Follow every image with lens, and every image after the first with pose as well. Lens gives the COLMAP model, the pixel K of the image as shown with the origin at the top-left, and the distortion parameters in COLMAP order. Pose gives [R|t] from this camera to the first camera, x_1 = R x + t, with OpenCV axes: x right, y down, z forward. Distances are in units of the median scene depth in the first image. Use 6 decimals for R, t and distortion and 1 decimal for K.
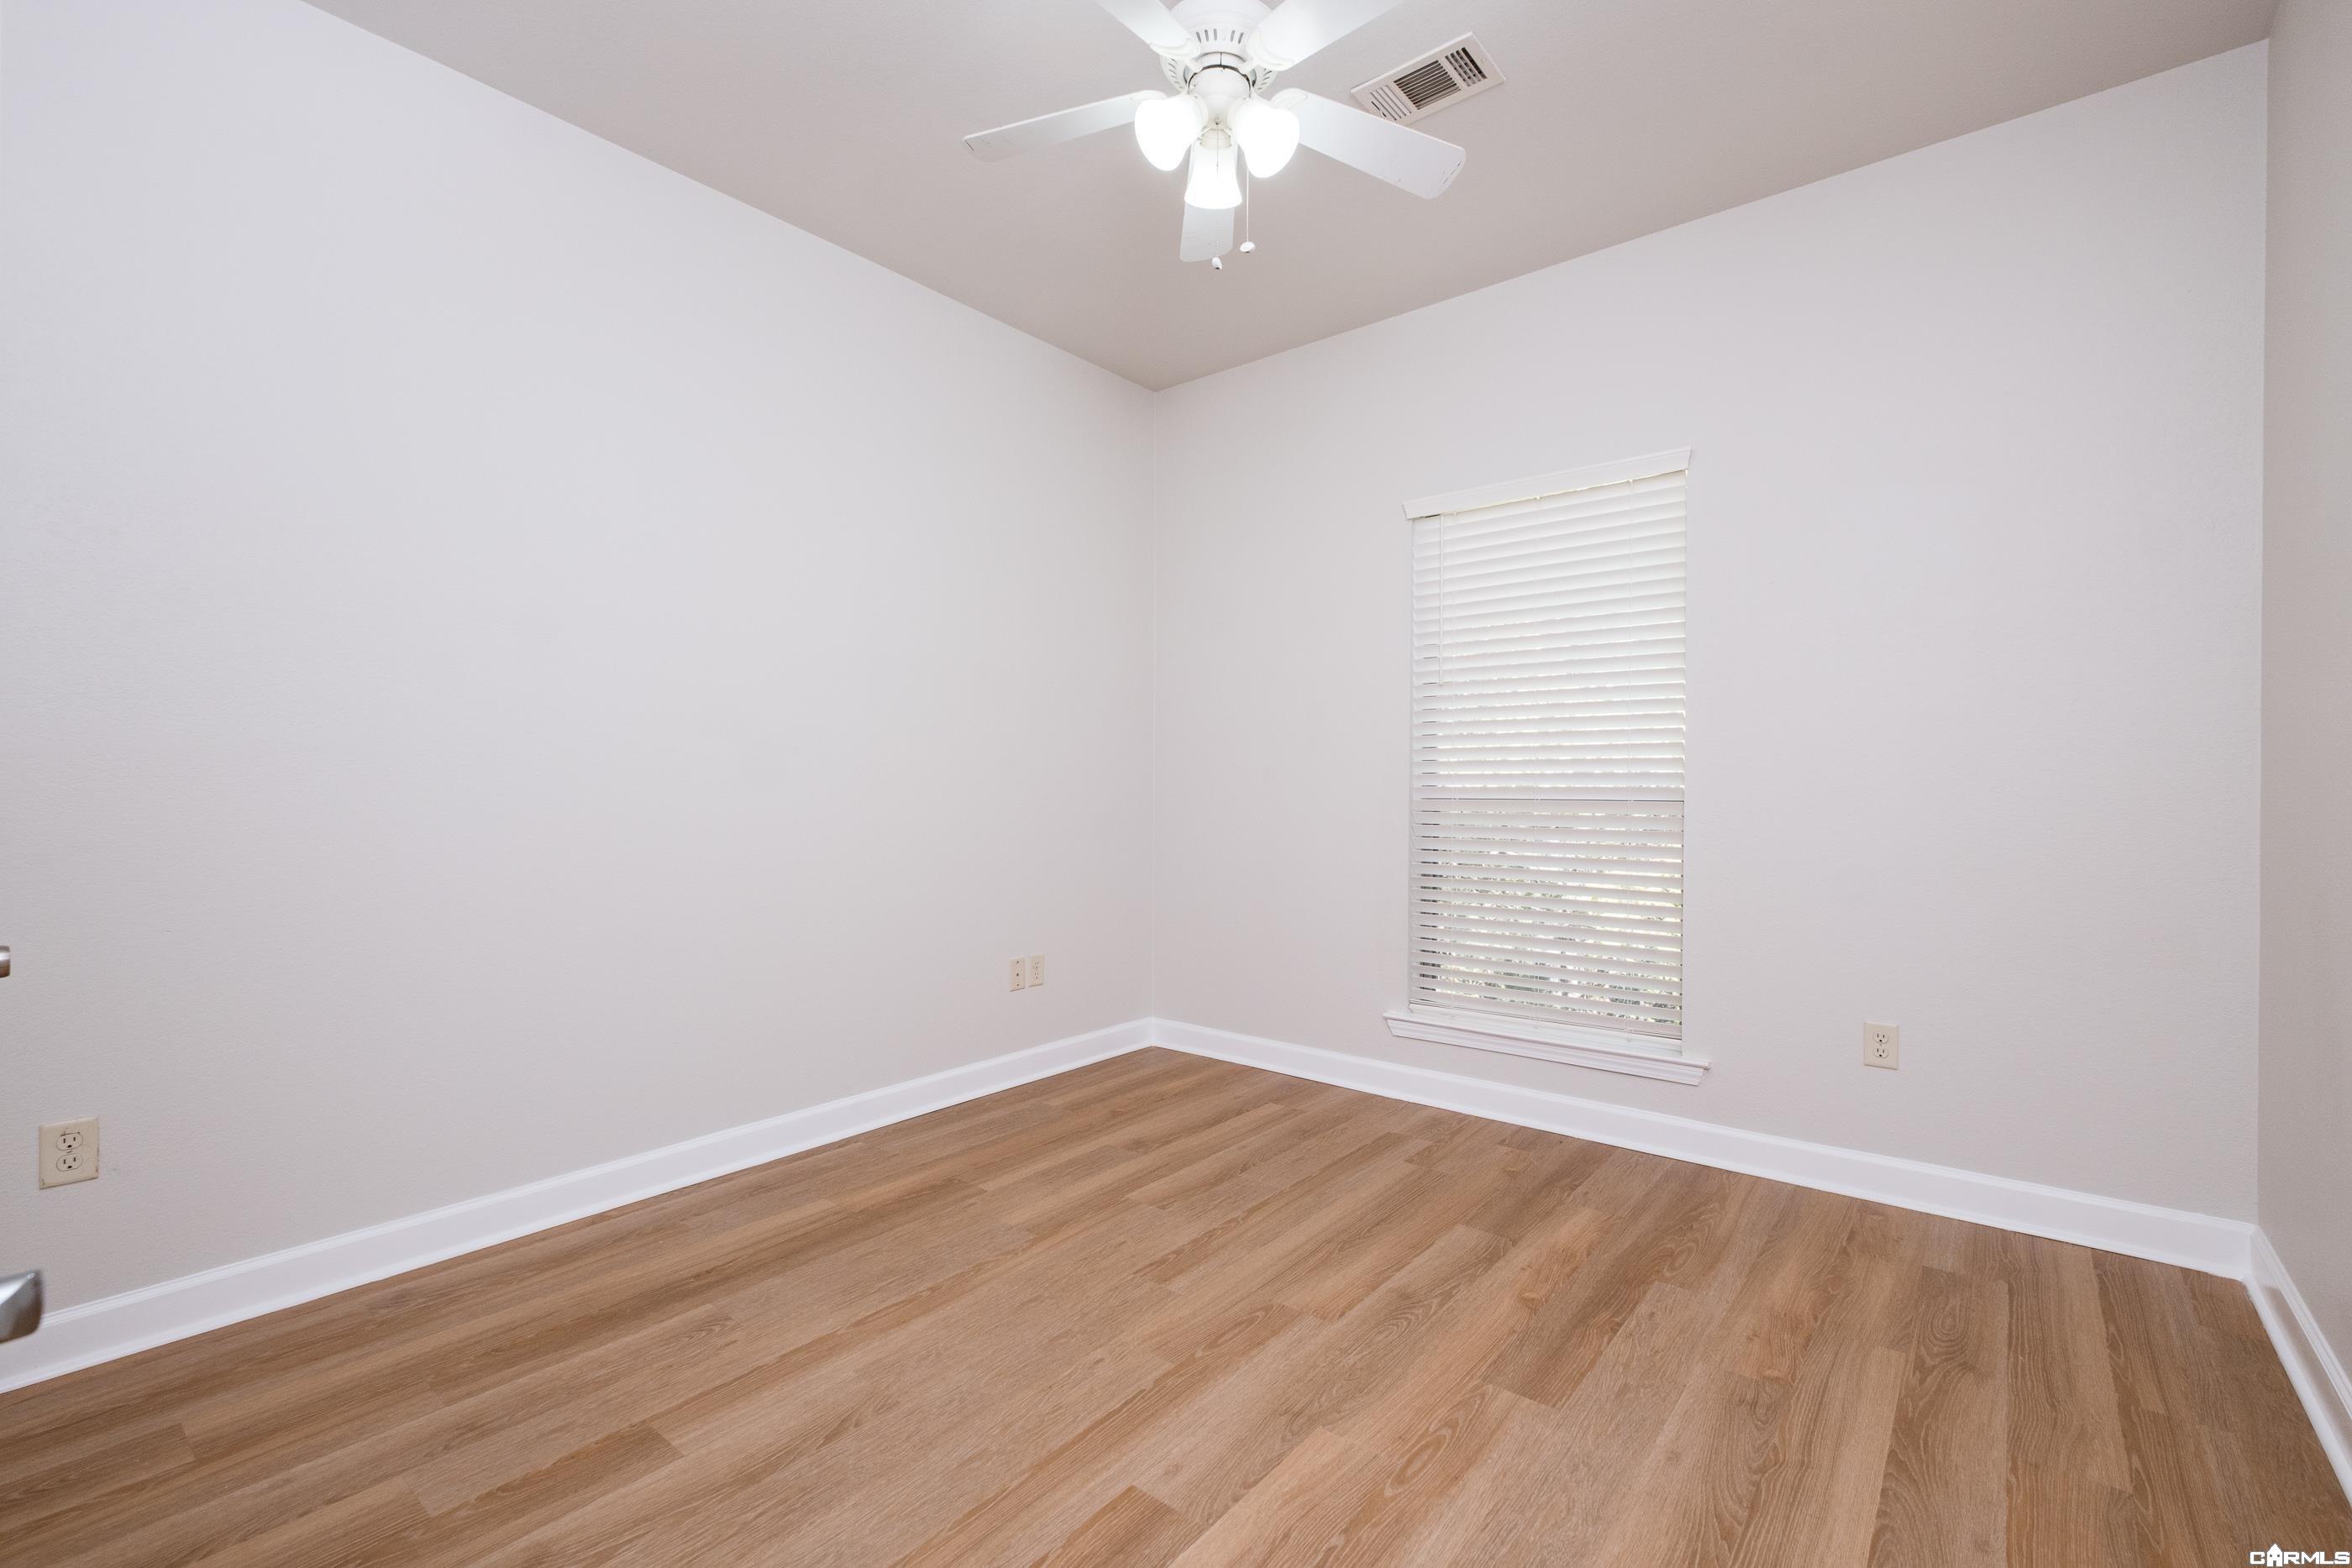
lens RADIAL K [[1019.5, 0, 1178.9], [0, 1019.5, 780.6], [0, 0, 1]] dist [0.004806, -0.005735]
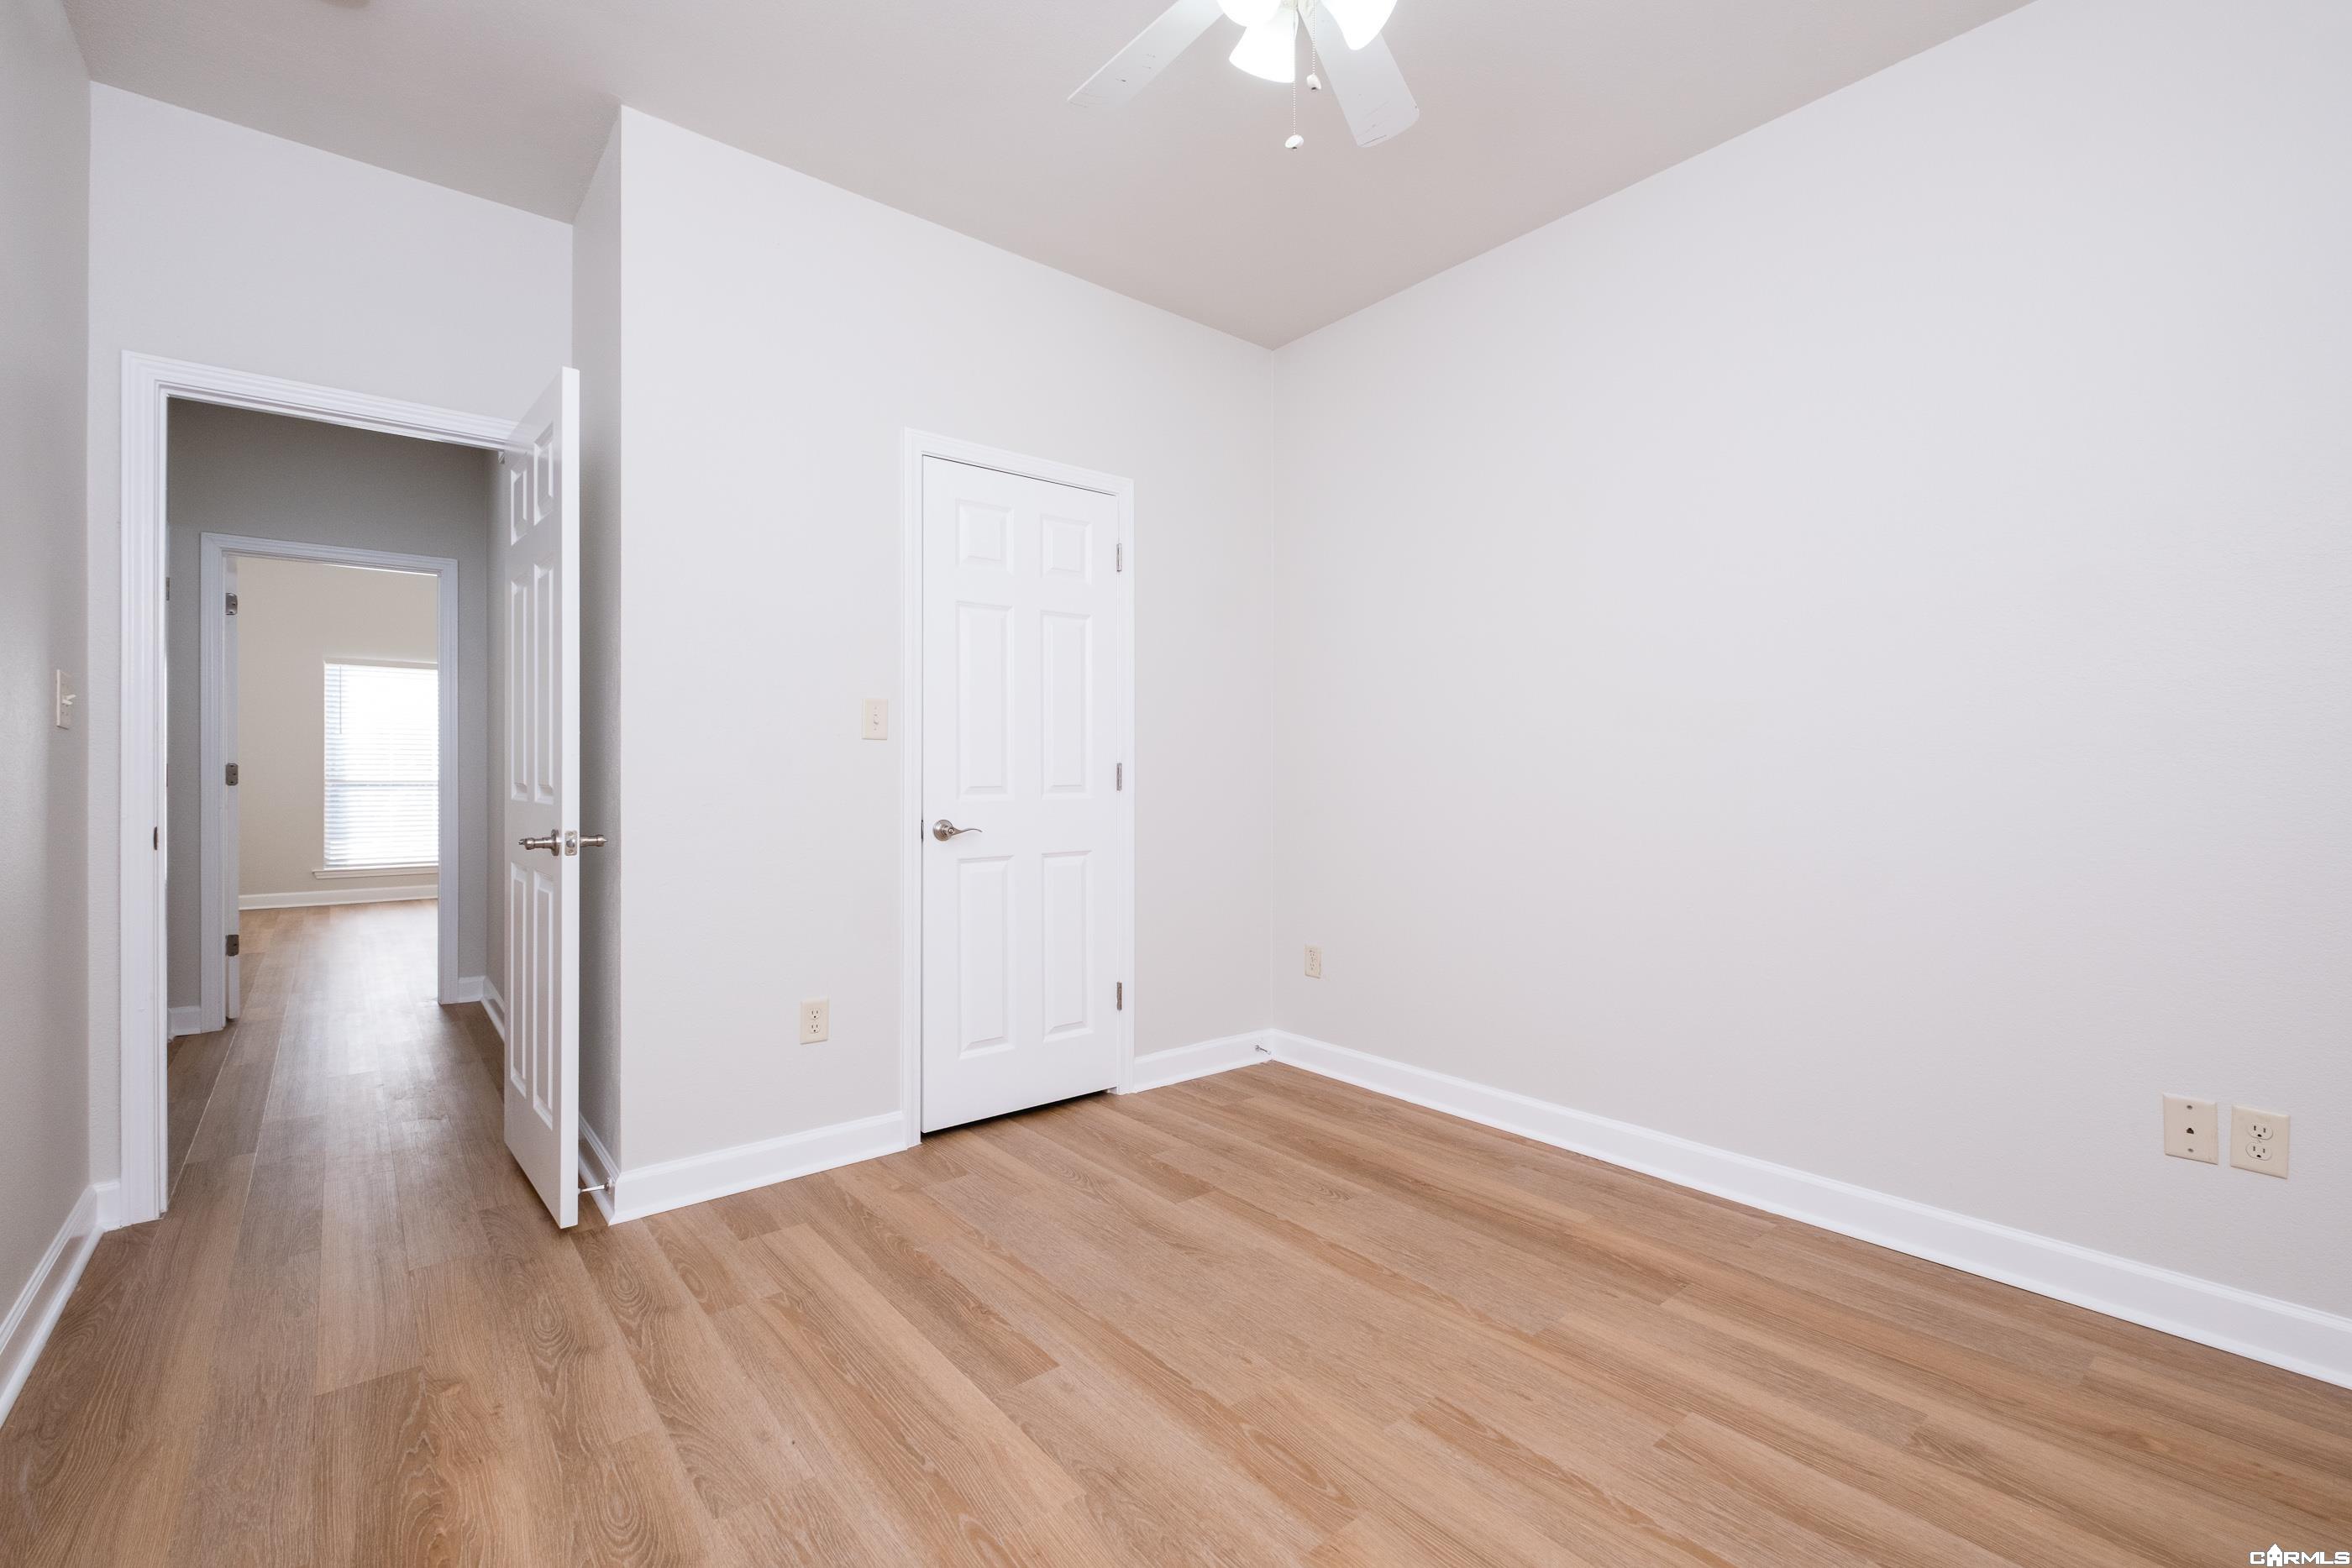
lens RADIAL K [[1019.5, 0, 1169.4], [0, 1019.5, 774.8], [0, 0, 1]] dist [0.004806, -0.005735]
pose [[-0.202988, -0.000630, -0.979181, 0.763377], [0.001488, 0.999998, -0.000952, 0.009386], [0.979180, -0.001651, -0.202987, 0.965440]]
